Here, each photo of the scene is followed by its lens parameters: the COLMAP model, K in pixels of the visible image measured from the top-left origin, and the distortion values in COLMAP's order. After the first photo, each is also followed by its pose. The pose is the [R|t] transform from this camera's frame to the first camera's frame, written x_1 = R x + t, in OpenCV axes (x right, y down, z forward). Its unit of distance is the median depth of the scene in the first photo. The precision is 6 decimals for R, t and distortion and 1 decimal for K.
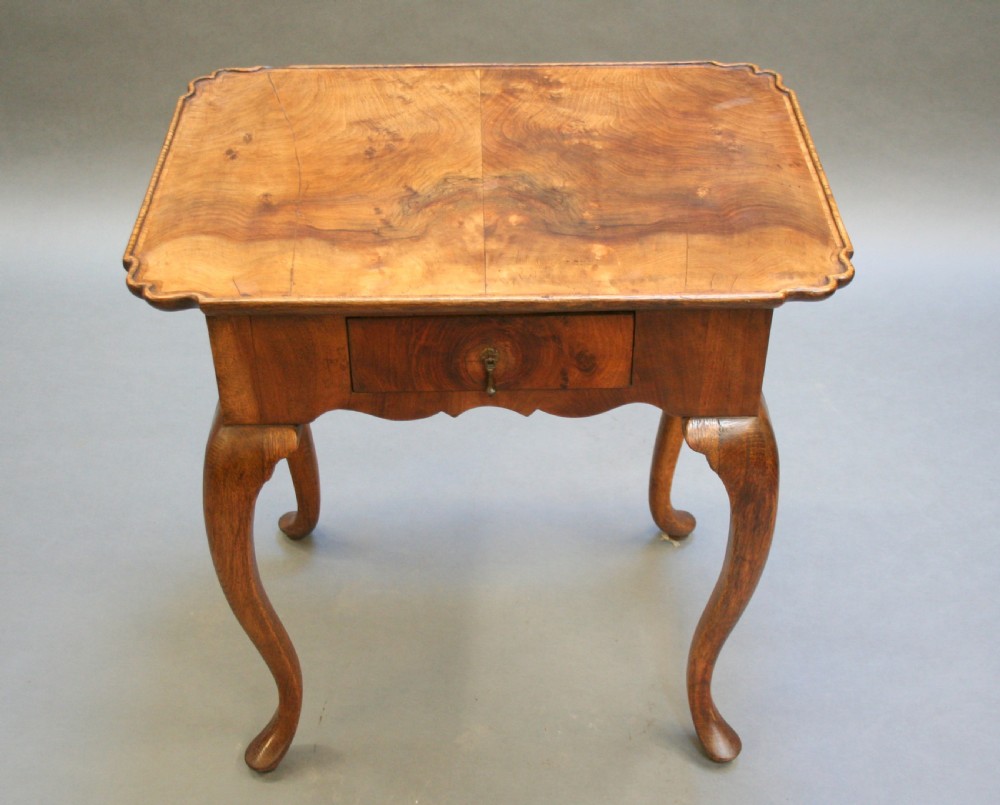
lens RADIAL K [[1625.4, 0, 494.3], [0, 1625.4, 400.2], [0, 0, 1]] dist [0.093299, 0.000000]
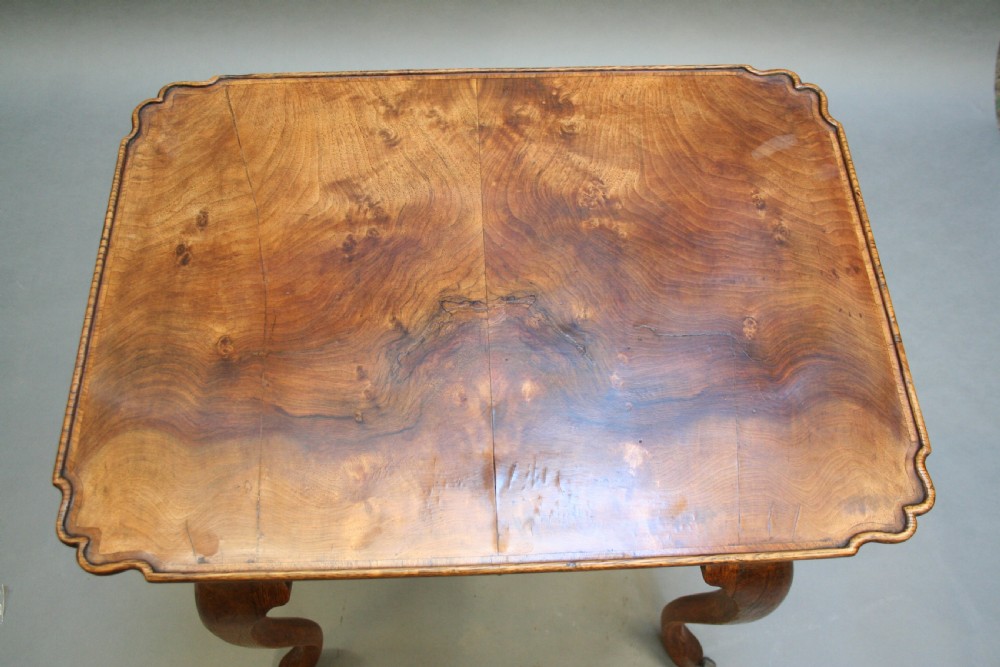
lens RADIAL K [[1025.4, 0, 500.5], [0, 1025.4, 343.8], [0, 0, 1]] dist [-0.064040, 0.000000]
pose [[0.999279, -0.011059, 0.036332, -0.018971], [-0.004794, 0.912283, 0.409533, -0.324746], [-0.037674, -0.409412, 0.911572, 0.506859]]
